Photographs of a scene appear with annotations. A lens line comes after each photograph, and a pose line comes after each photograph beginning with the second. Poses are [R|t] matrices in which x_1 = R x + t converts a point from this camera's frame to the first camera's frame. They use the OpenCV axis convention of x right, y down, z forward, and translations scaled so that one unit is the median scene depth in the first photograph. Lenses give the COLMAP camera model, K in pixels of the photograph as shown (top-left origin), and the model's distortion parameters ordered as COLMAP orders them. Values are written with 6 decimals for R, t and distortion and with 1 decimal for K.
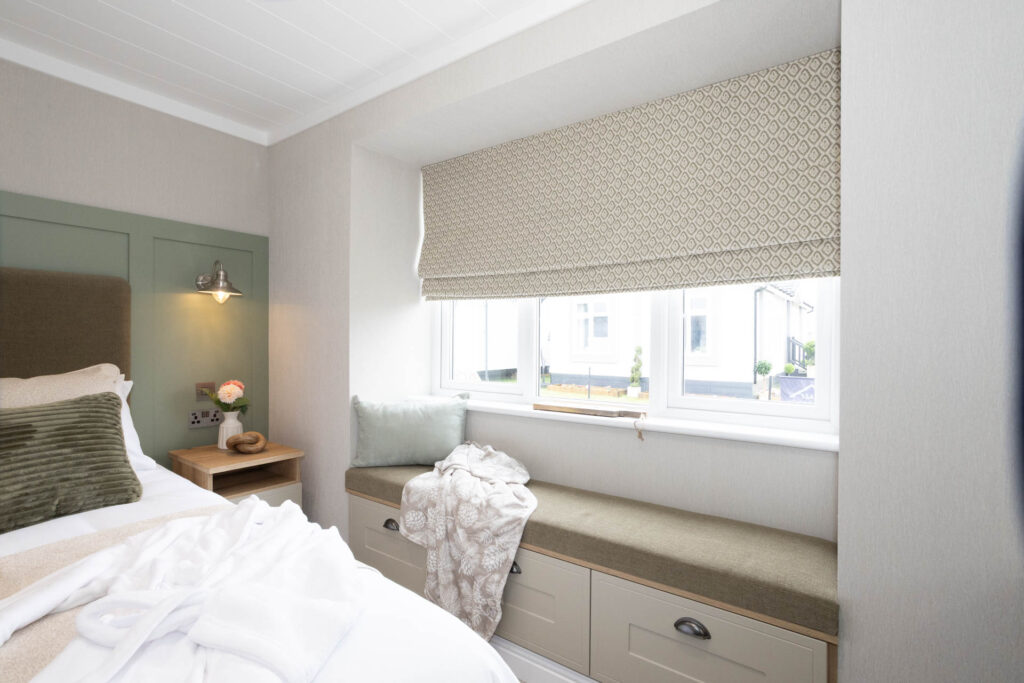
lens RADIAL K [[499.0, 0, 500.5], [0, 499.0, 341.1], [0, 0, 1]] dist [-0.049483, 0.037662]
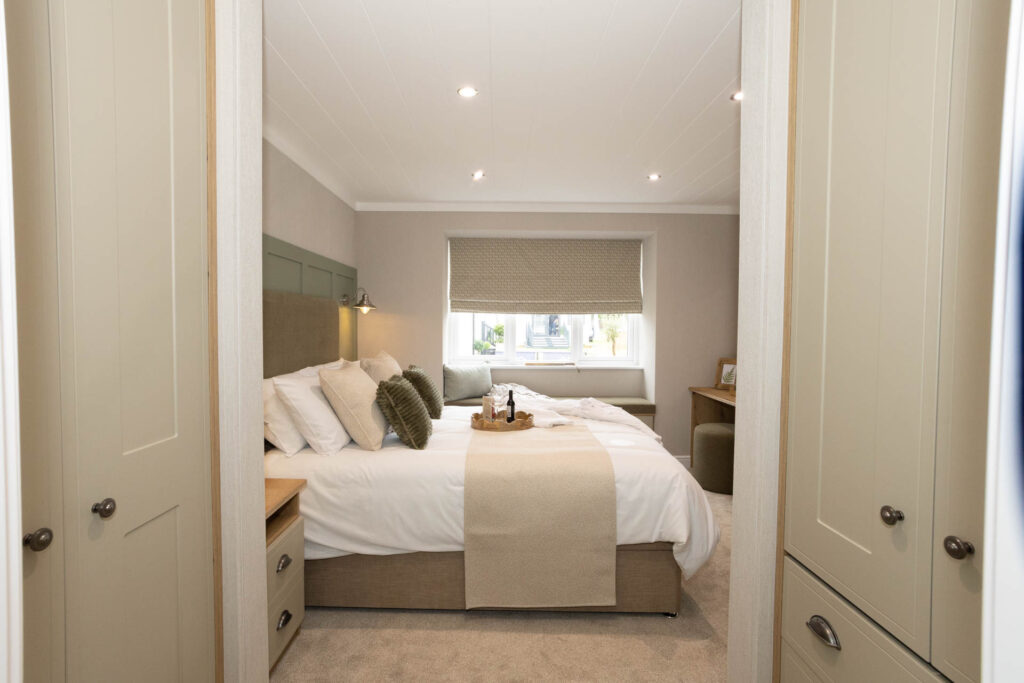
lens RADIAL K [[499.0, 0, 500.5], [0, 499.0, 341.1], [0, 0, 1]] dist [-0.049483, 0.037662]
pose [[0.791702, -0.021771, 0.610519, -1.332010], [-0.000861, 0.999324, 0.036751, -0.050323], [-0.610907, -0.029622, 0.791148, -0.656674]]
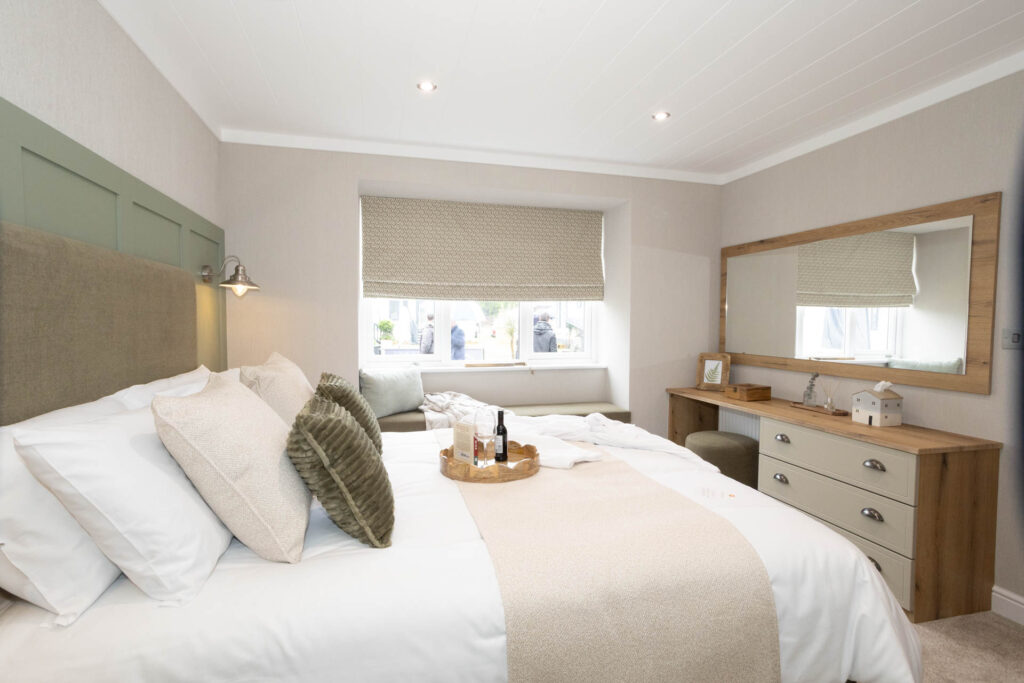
lens RADIAL K [[503.1, 0, 512.0], [0, 503.1, 341.5], [0, 0, 1]] dist [-0.039719, 0.027783]
pose [[0.608528, -0.036548, 0.792690, -1.165220], [0.001625, 0.998994, 0.044812, -0.026689], [-0.793531, -0.025982, 0.607975, -0.161964]]
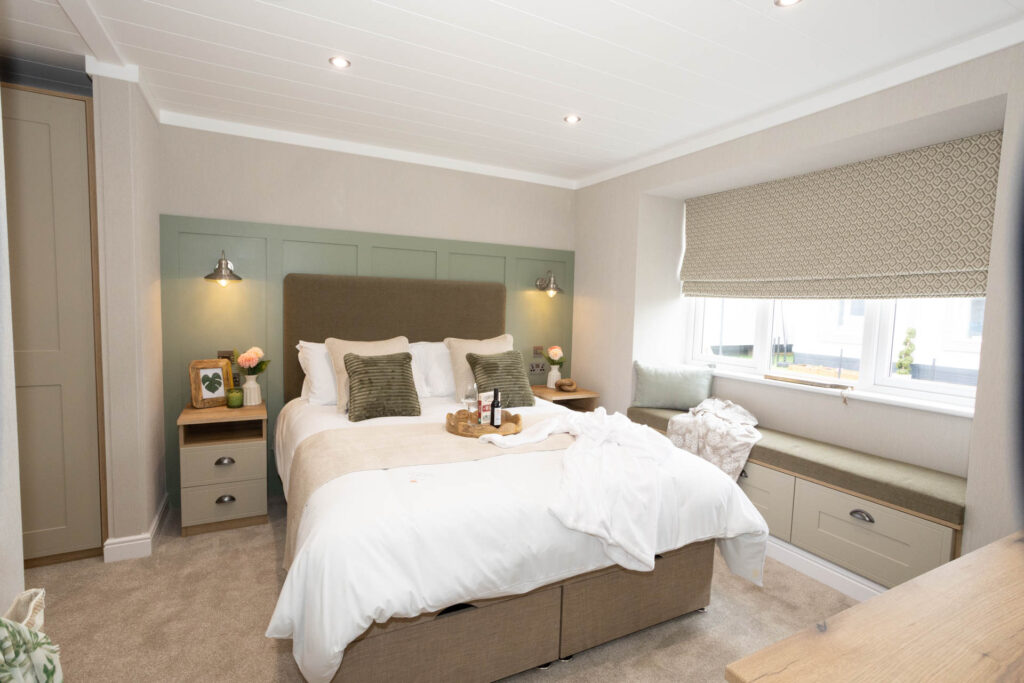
lens RADIAL K [[499.0, 0, 500.5], [0, 499.0, 341.1], [0, 0, 1]] dist [-0.049483, 0.037662]
pose [[0.902312, 0.052645, -0.427857, -0.016052], [-0.025821, 0.997333, 0.068261, -0.045959], [0.430310, -0.050545, 0.901265, -0.583306]]
